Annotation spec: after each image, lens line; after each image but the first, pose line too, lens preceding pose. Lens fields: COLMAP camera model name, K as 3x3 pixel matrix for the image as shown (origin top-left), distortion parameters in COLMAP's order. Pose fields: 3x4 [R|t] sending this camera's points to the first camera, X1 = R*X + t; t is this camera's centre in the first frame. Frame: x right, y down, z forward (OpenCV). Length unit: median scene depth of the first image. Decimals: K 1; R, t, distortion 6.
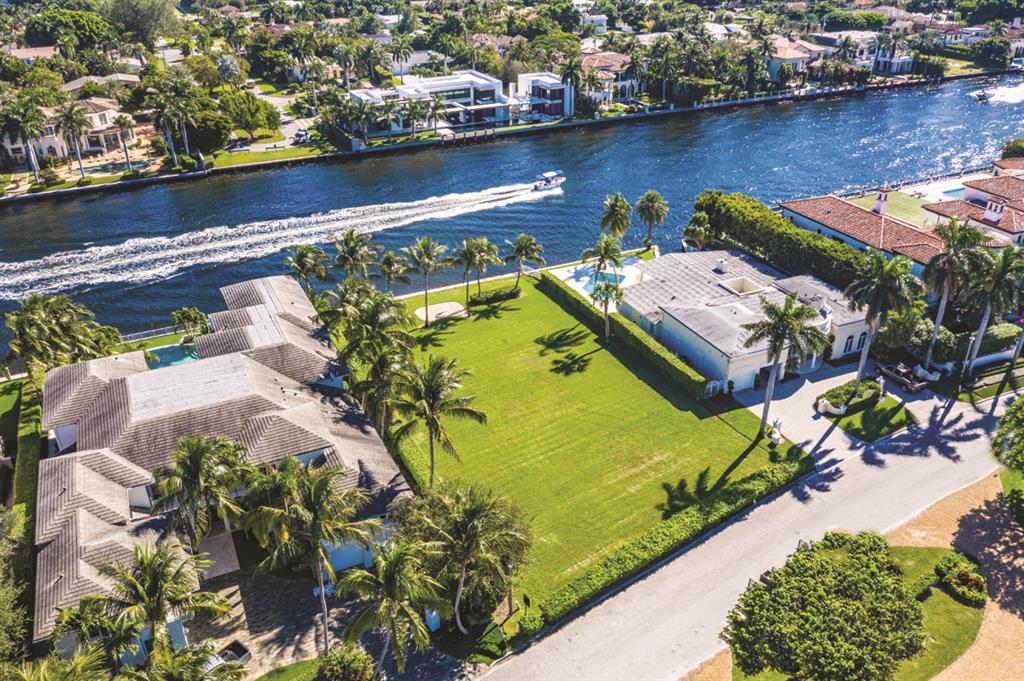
lens RADIAL K [[802.8, 0, 512.0], [0, 802.8, 340.5], [0, 0, 1]] dist [-0.020097, -0.000771]
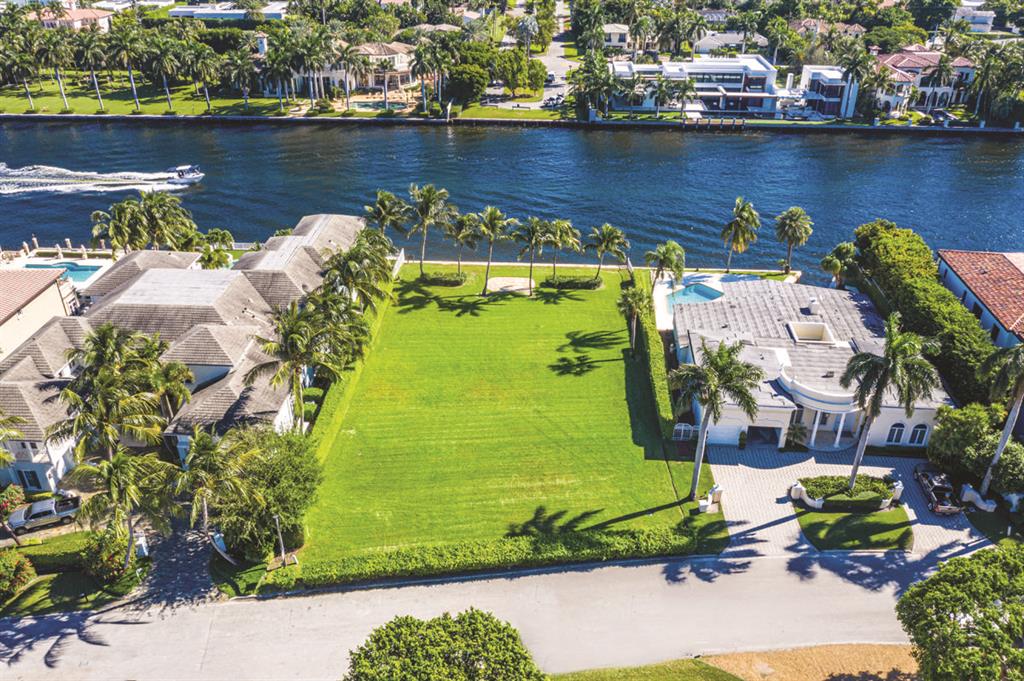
lens RADIAL K [[802.8, 0, 512.0], [0, 802.8, 340.5], [0, 0, 1]] dist [-0.020097, -0.000771]
pose [[0.876043, 0.249967, -0.412389, 0.335651], [-0.238055, 0.967871, 0.080968, -0.049839], [0.419378, 0.027240, 0.907403, 0.100297]]
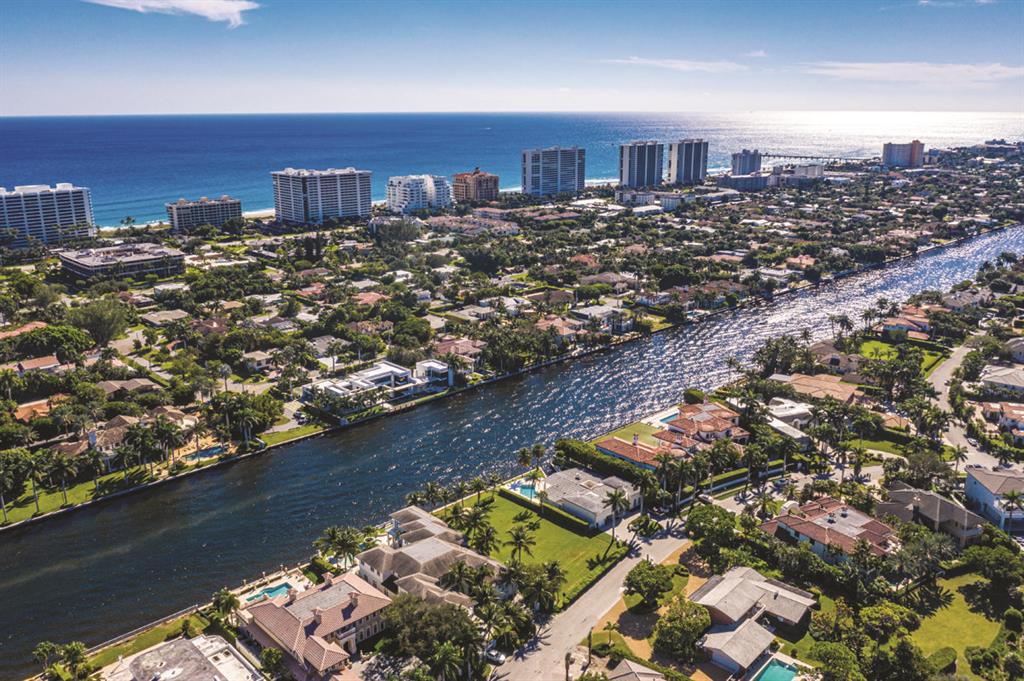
lens RADIAL K [[820.8, 0, 501.9], [0, 820.8, 337.7], [0, 0, 1]] dist [-0.015719, -0.001801]
pose [[0.955361, -0.078329, 0.284868, -0.596900], [0.139873, 0.969223, -0.202588, -0.029878], [-0.260232, 0.233390, 0.936914, -1.270510]]
